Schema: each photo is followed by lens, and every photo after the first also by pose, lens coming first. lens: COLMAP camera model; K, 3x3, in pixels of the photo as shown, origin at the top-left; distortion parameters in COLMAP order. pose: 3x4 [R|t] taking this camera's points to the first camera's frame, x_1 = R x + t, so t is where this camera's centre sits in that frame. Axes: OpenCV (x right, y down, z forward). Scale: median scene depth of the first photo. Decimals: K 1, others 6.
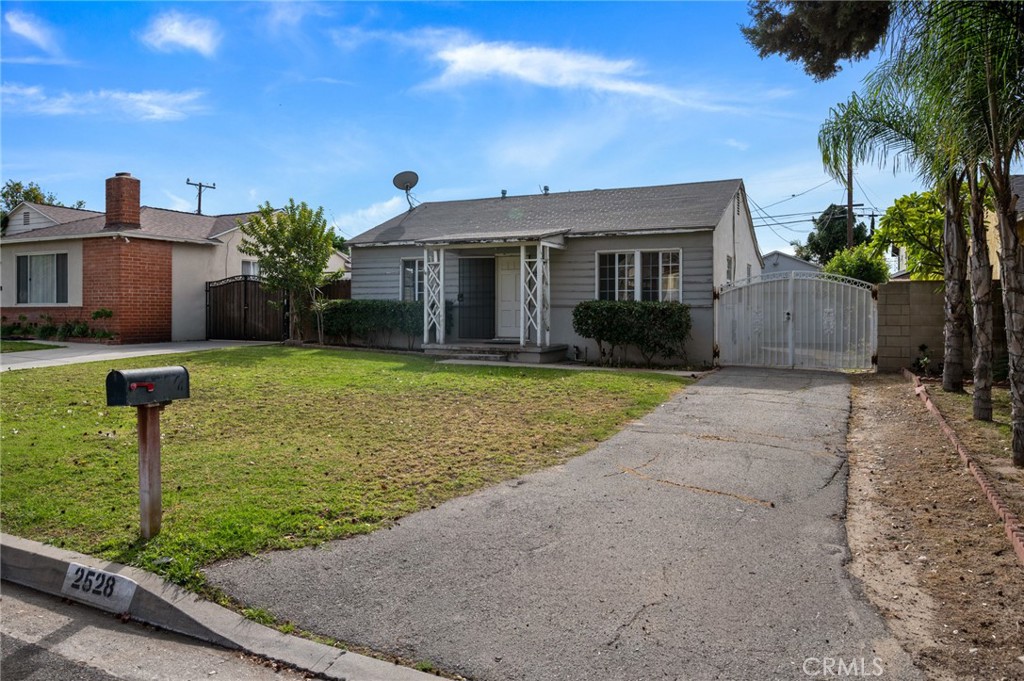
lens RADIAL K [[767.5, 0, 510.1], [0, 767.5, 303.1], [0, 0, 1]] dist [-0.001222, -0.000544]
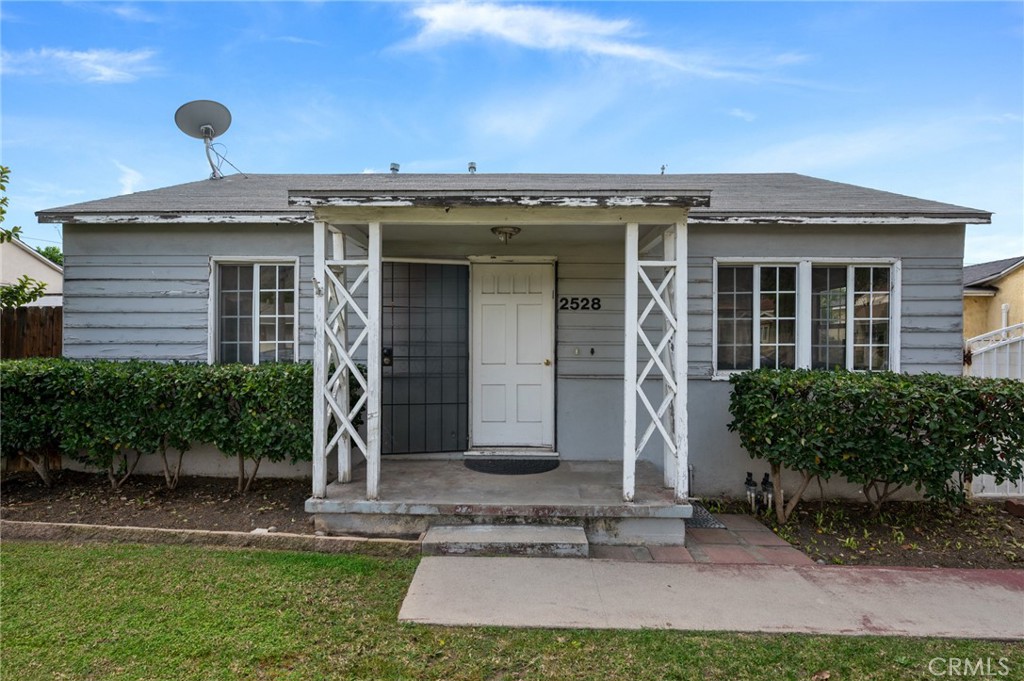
lens RADIAL K [[558.5, 0, 520.1], [0, 558.5, 338.3], [0, 0, 1]] dist [0.000268, -0.000116]
pose [[0.901645, 0.005139, 0.432447, -0.139010], [-0.006630, 0.999976, 0.001940, -0.019391], [-0.432427, -0.004616, 0.901657, 0.746293]]
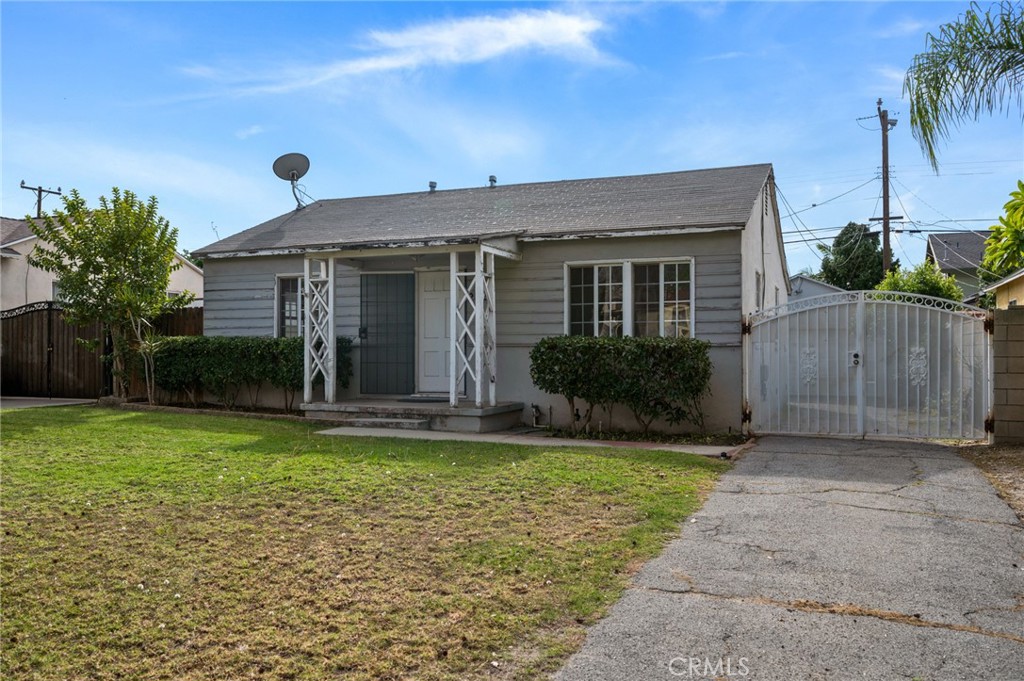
lens RADIAL K [[907.2, 0, 517.3], [0, 907.2, 342.7], [0, 0, 1]] dist [0.003684, -0.007241]
pose [[0.997784, -0.000919, 0.066532, 0.018073], [0.001235, 0.999988, -0.004719, 0.005561], [-0.066527, 0.004791, 0.997773, 0.216762]]
